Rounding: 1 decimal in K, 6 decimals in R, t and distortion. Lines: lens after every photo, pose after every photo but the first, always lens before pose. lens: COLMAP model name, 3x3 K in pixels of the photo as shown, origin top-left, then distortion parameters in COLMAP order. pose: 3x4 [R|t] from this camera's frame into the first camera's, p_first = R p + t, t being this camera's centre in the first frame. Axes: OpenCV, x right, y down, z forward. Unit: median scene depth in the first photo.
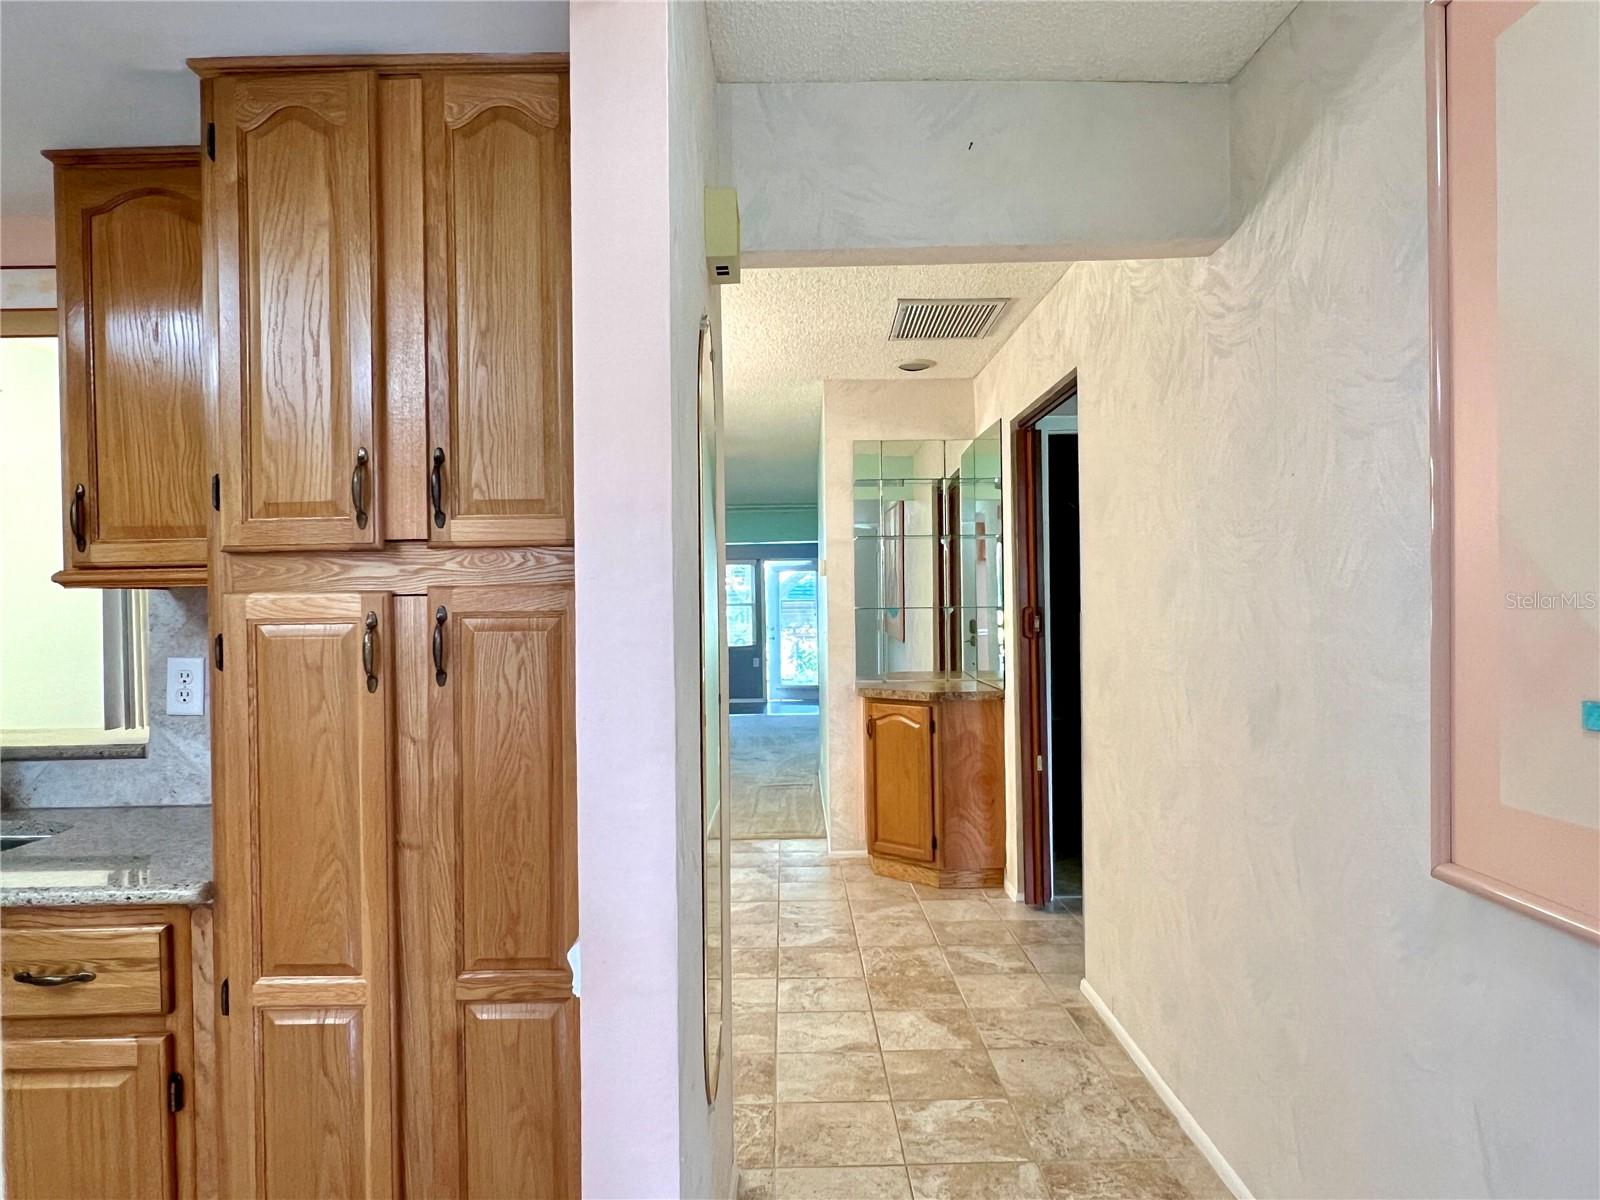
lens RADIAL K [[1066.3, 0, 800.0], [0, 1066.3, 600.0], [0, 0, 1]] dist [-0.000298, -0.000097]
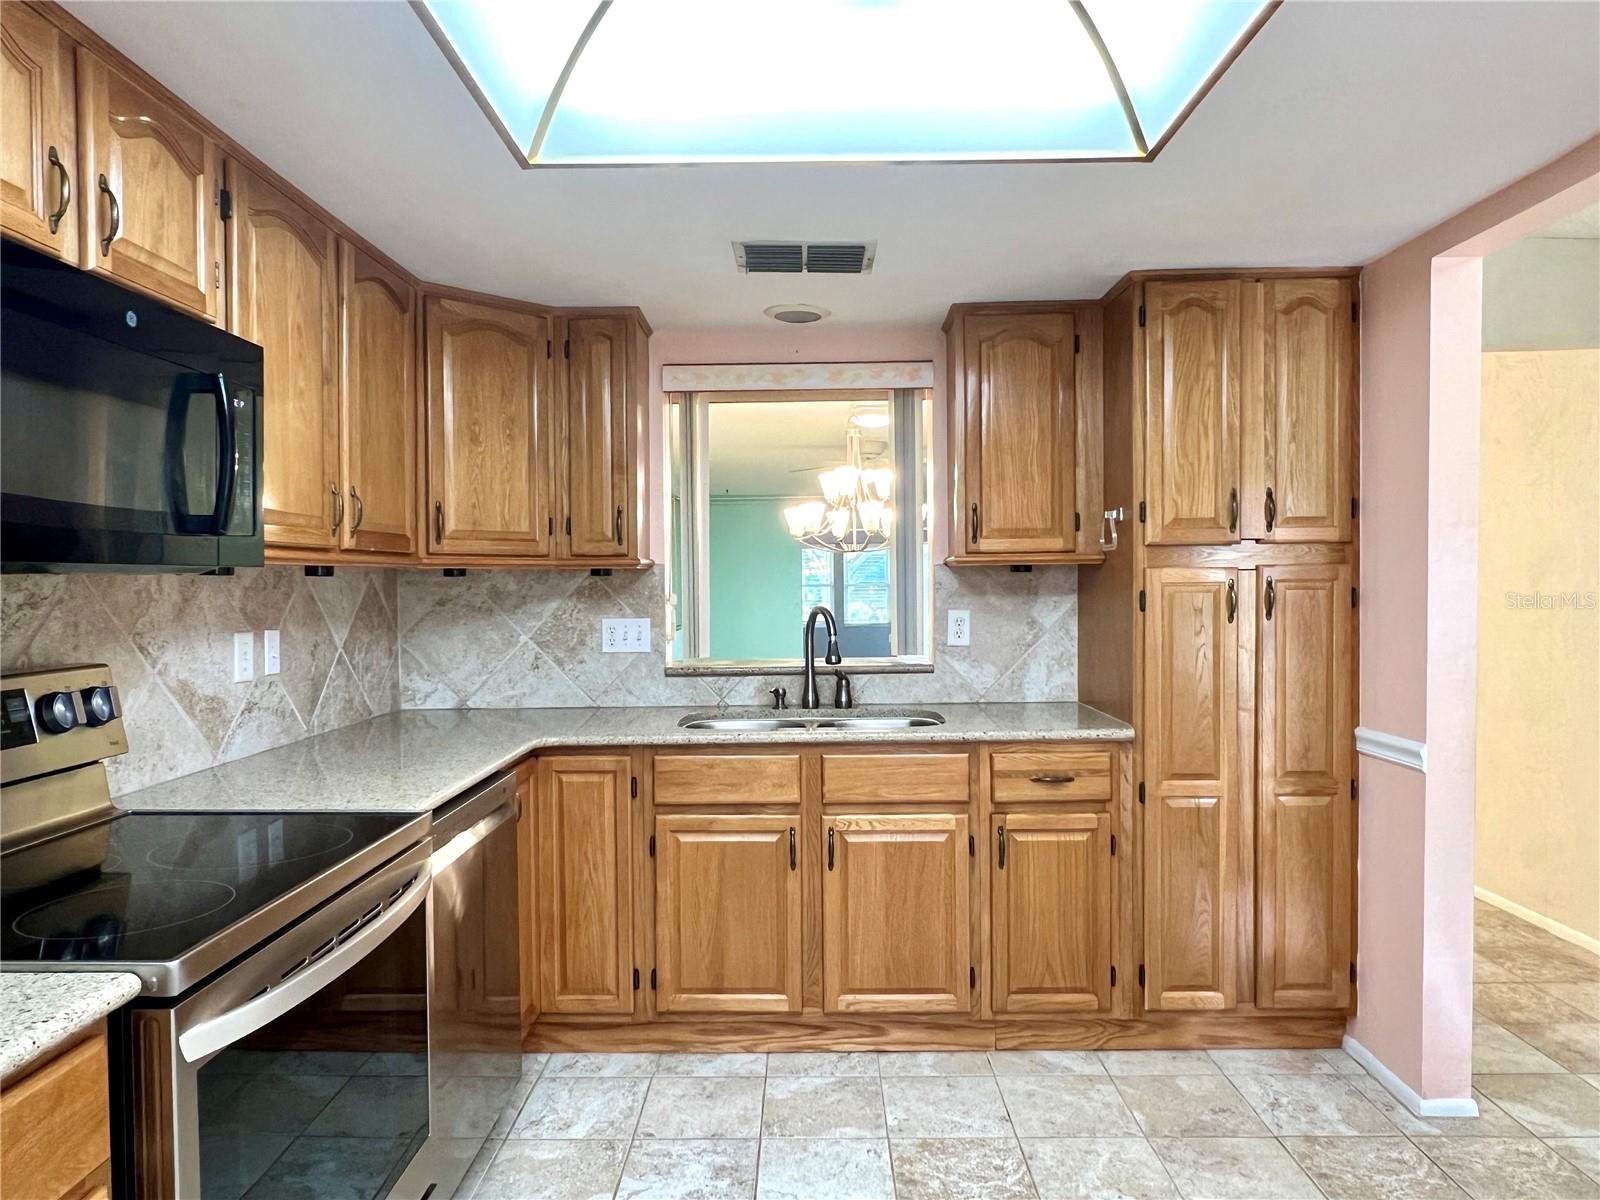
lens RADIAL K [[1066.3, 0, 800.0], [0, 1066.3, 600.0], [0, 0, 1]] dist [-0.000298, -0.000097]
pose [[0.999770, 0.004317, -0.020996, -1.078754], [-0.003966, 0.999852, 0.016758, 0.019433], [0.021065, -0.016671, 0.999639, -0.809884]]
